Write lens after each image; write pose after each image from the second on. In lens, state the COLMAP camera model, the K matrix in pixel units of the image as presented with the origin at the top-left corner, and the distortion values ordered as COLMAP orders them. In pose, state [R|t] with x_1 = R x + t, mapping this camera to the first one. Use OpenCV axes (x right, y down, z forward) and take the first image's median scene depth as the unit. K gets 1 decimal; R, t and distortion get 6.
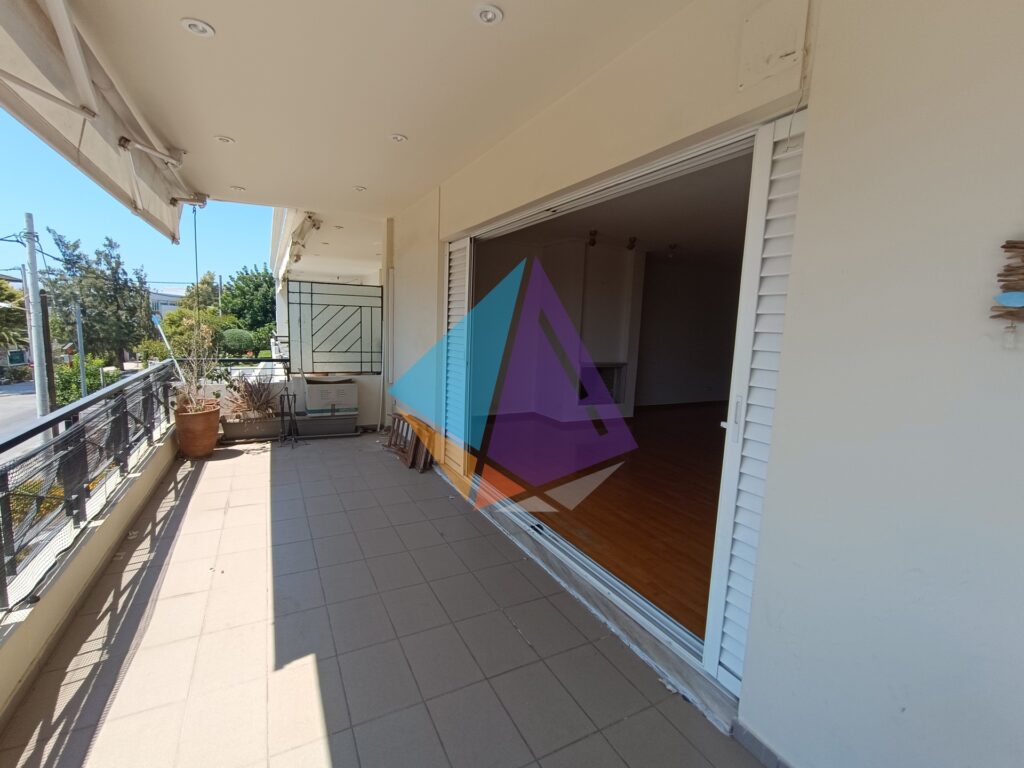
lens RADIAL K [[464.6, 0, 513.9], [0, 464.6, 388.5], [0, 0, 1]] dist [-0.000899, 0.000803]
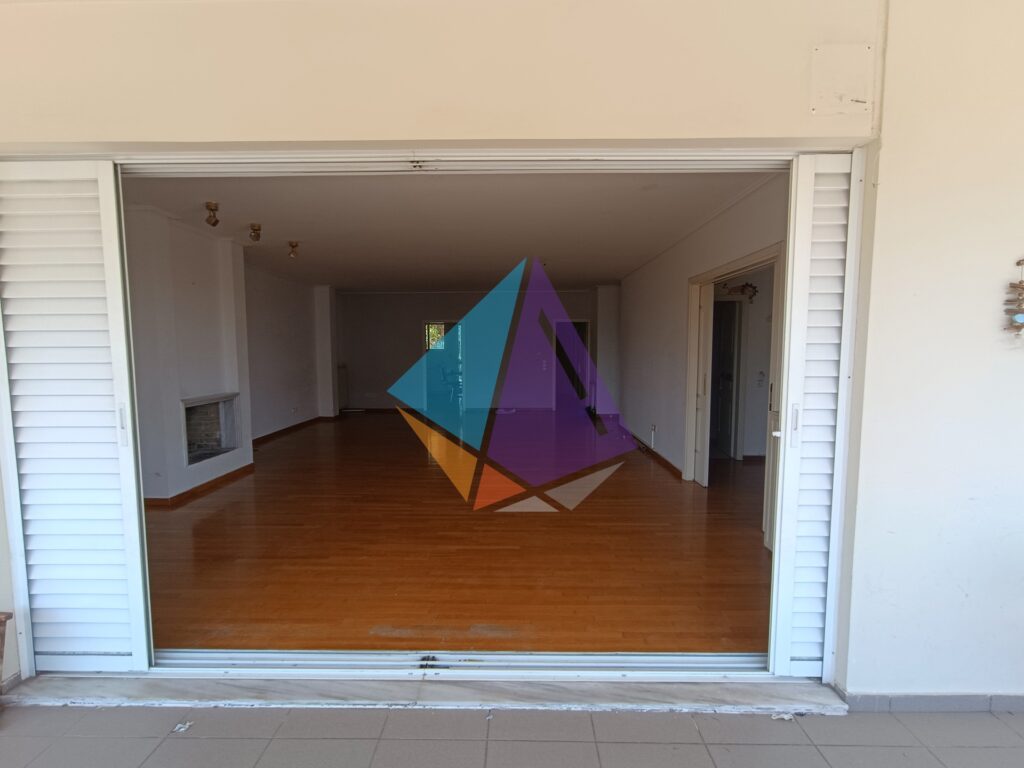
lens RADIAL K [[464.6, 0, 513.9], [0, 464.6, 388.5], [0, 0, 1]] dist [-0.000899, 0.000803]
pose [[0.483206, -0.112957, 0.868189, -0.555590], [0.137248, 0.989155, 0.052308, -0.121300], [-0.864682, 0.093882, 0.493469, 0.766898]]
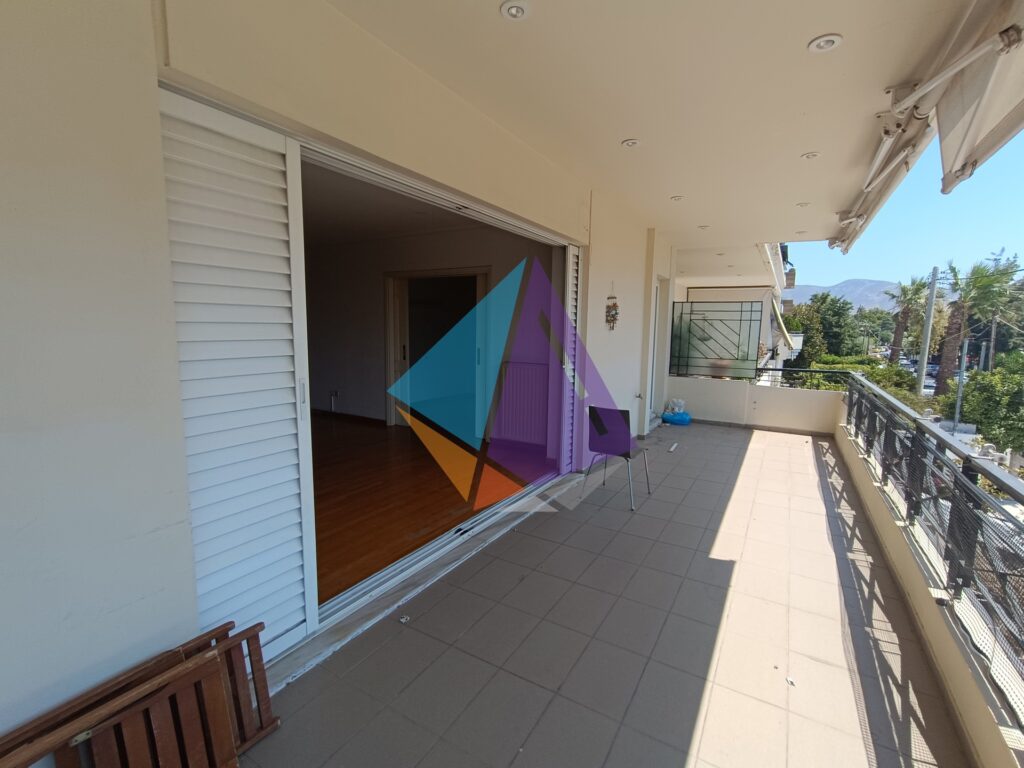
lens RADIAL K [[464.6, 0, 513.9], [0, 464.6, 388.5], [0, 0, 1]] dist [-0.000899, 0.000803]
pose [[-0.514987, -0.158066, 0.842498, -1.088046], [0.080365, 0.969619, 0.231041, -0.291832], [-0.853422, 0.186691, -0.486638, 1.840788]]
